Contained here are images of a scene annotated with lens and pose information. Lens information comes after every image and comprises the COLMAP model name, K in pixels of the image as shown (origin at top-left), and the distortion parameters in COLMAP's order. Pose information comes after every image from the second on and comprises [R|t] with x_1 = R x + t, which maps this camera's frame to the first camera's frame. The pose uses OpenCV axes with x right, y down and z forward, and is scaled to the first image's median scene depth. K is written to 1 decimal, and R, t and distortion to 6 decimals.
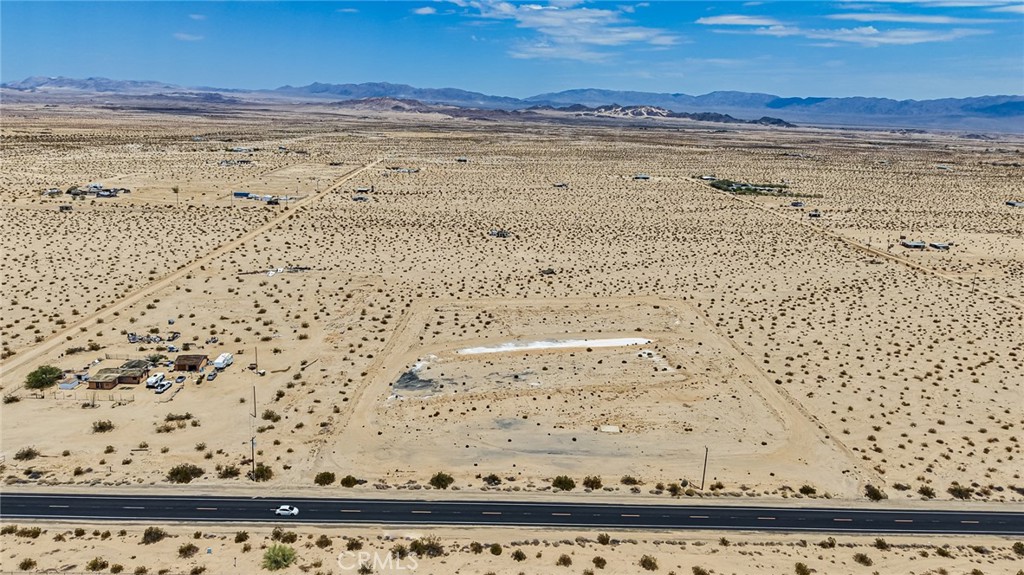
lens RADIAL K [[699.4, 0, 506.7], [0, 699.4, 274.3], [0, 0, 1]] dist [0.045012, -0.054926]
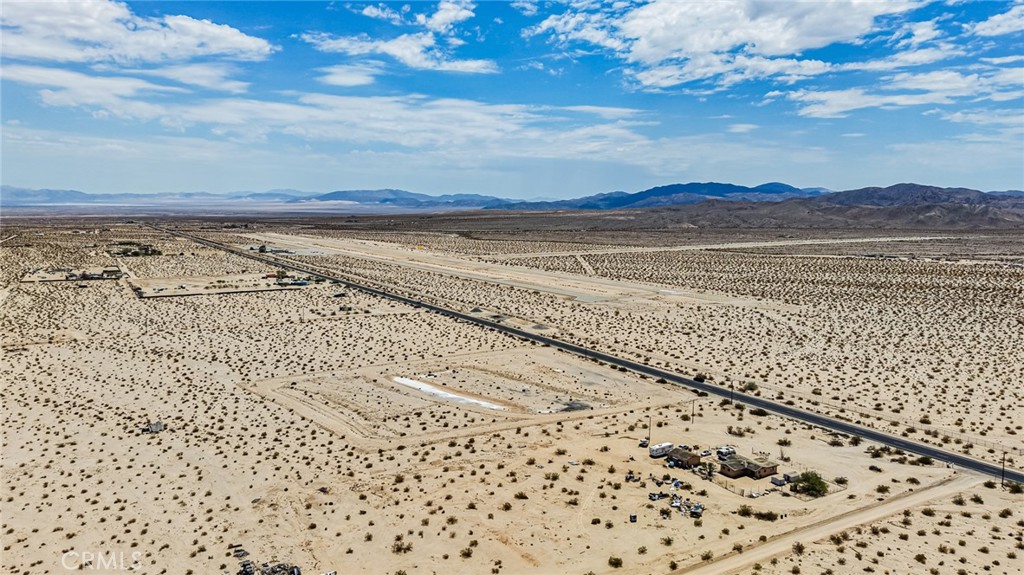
lens RADIAL K [[699.4, 0, 503.7], [0, 699.4, 298.7], [0, 0, 1]] dist [0.045012, -0.054926]
pose [[-0.478224, -0.154818, 0.864484, -1.198764], [0.184630, 0.944619, 0.271305, -0.436159], [-0.858611, 0.289355, -0.423155, 1.621052]]
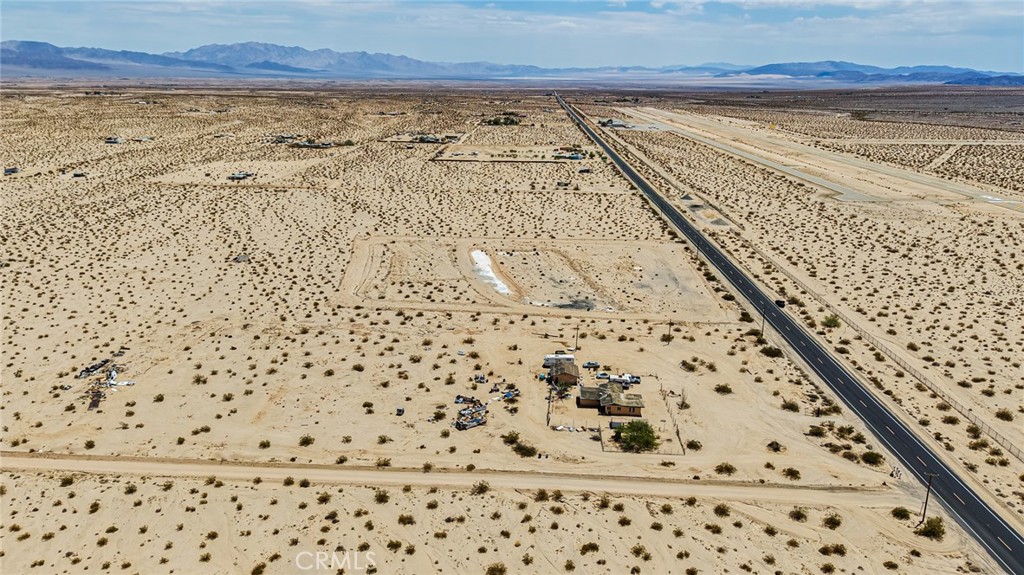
lens RADIAL K [[699.4, 0, 503.0], [0, 699.4, 271.1], [0, 0, 1]] dist [0.045012, -0.054926]
pose [[0.084914, -0.301369, 0.949719, -1.293078], [0.226515, 0.934043, 0.276142, -0.273208], [-0.970299, 0.191677, 0.147578, 0.927106]]
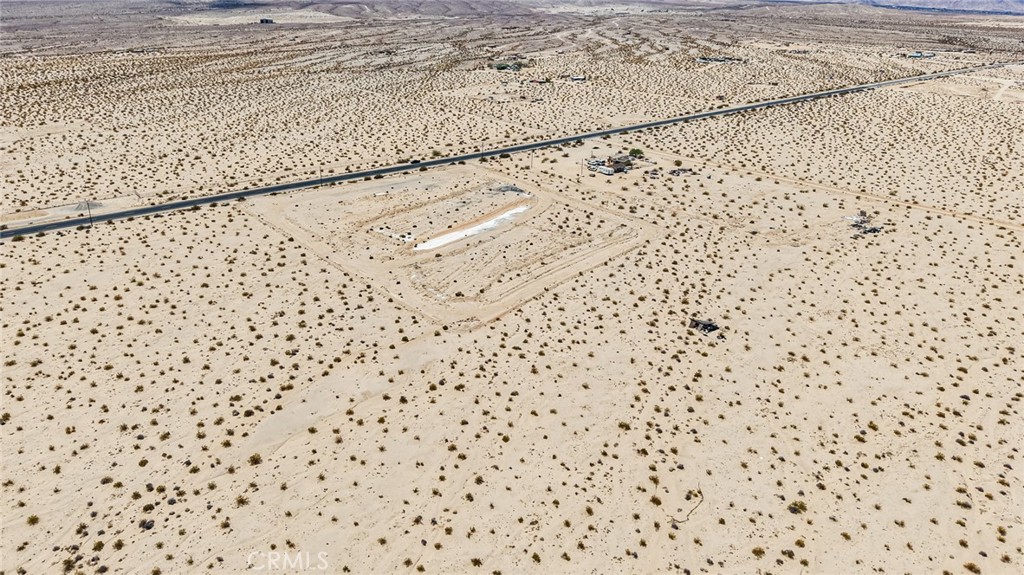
lens RADIAL K [[699.4, 0, 502.1], [0, 699.4, 261.1], [0, 0, 1]] dist [0.045012, -0.054926]
pose [[-0.791729, 0.174826, -0.585321, 0.846460], [-0.176547, 0.851799, 0.493223, -0.492742], [0.584804, 0.493836, -0.643529, 2.093831]]
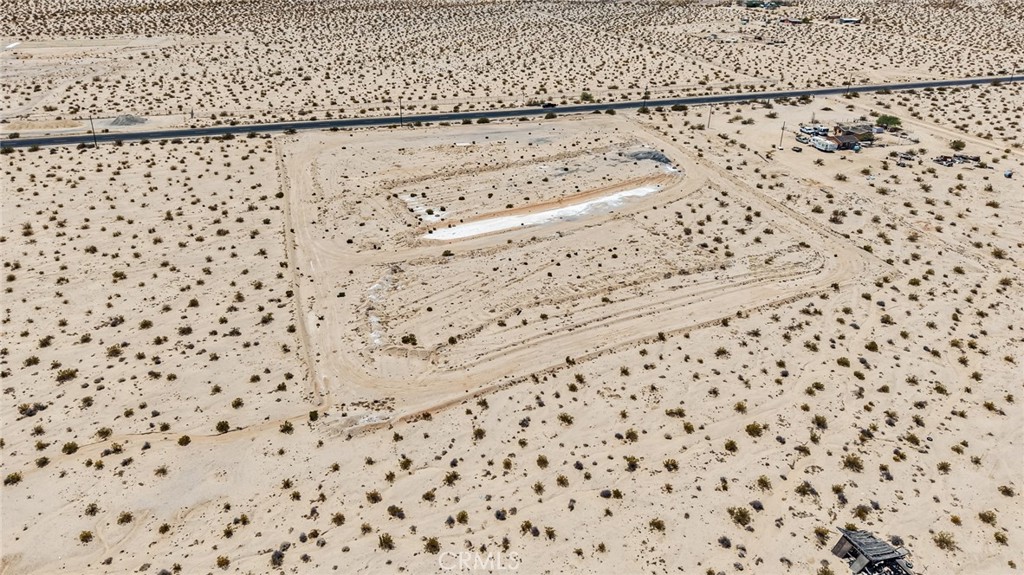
lens RADIAL K [[699.4, 0, 505.0], [0, 699.4, 258.4], [0, 0, 1]] dist [0.045012, -0.054926]
pose [[-0.958863, 0.067321, -0.275770, 0.381678], [-0.115797, 0.794208, 0.596511, -0.332704], [0.259176, 0.603906, -0.753741, 1.827275]]
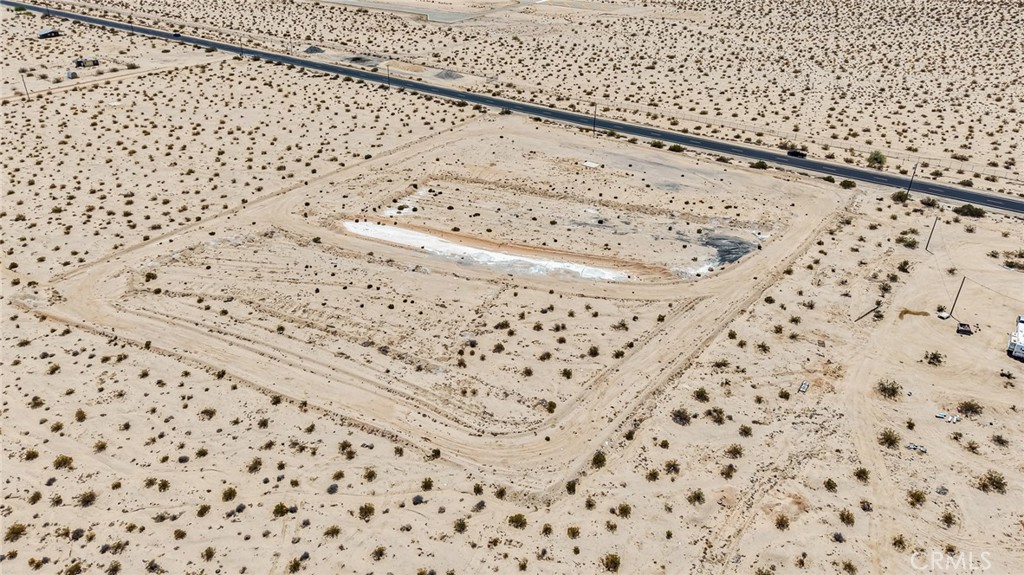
lens RADIAL K [[699.4, 0, 508.3], [0, 699.4, 263.7], [0, 0, 1]] dist [0.045012, -0.054926]
pose [[-0.790030, -0.330348, 0.516451, -0.351411], [0.104473, 0.757539, 0.644376, -0.369150], [-0.604100, 0.563032, -0.563966, 1.597203]]
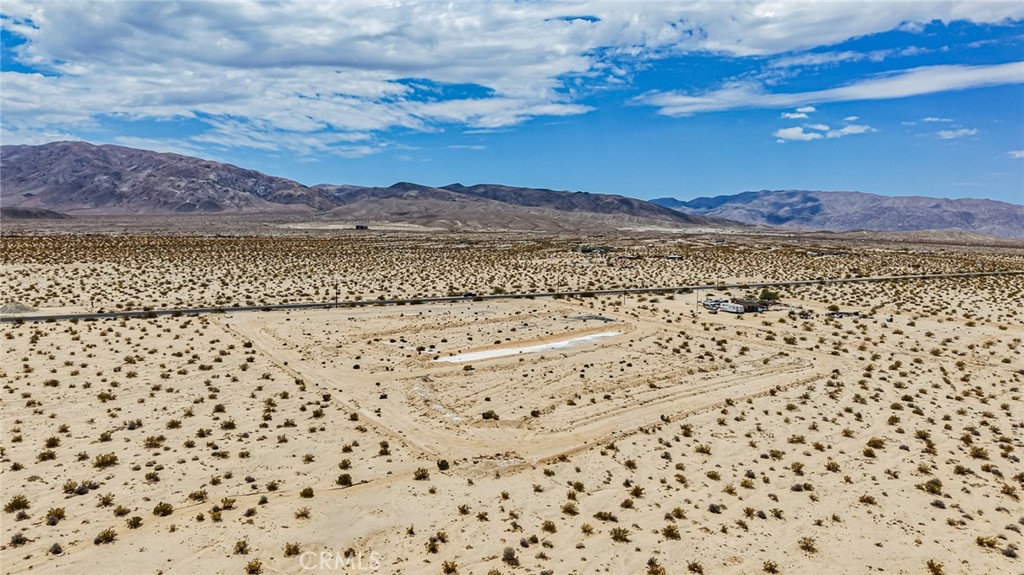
lens RADIAL K [[699.4, 0, 500.5], [0, 699.4, 283.6], [0, 0, 1]] dist [0.045012, -0.054926]
pose [[-0.861030, -0.017992, -0.508236, 0.565499], [-0.172789, 0.950271, 0.259091, -0.164780], [0.478300, 0.310903, -0.821321, 1.823181]]
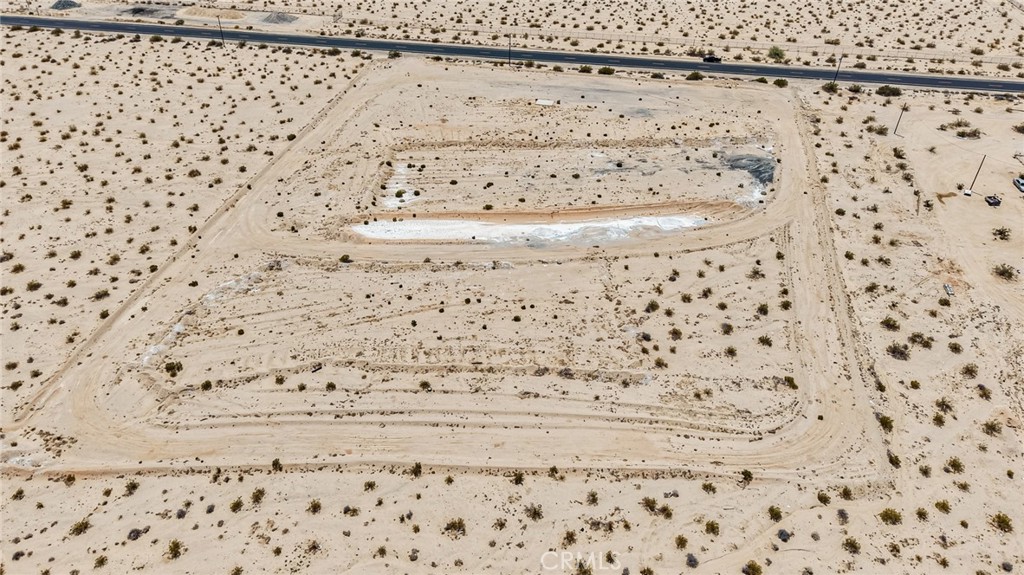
lens RADIAL K [[699.4, 0, 509.4], [0, 699.4, 257.9], [0, 0, 1]] dist [0.045012, -0.054926]
pose [[-0.976147, -0.160912, 0.145757, 0.003733], [0.000645, 0.669192, 0.743089, -0.367940], [-0.217111, 0.725458, -0.653126, 1.643188]]
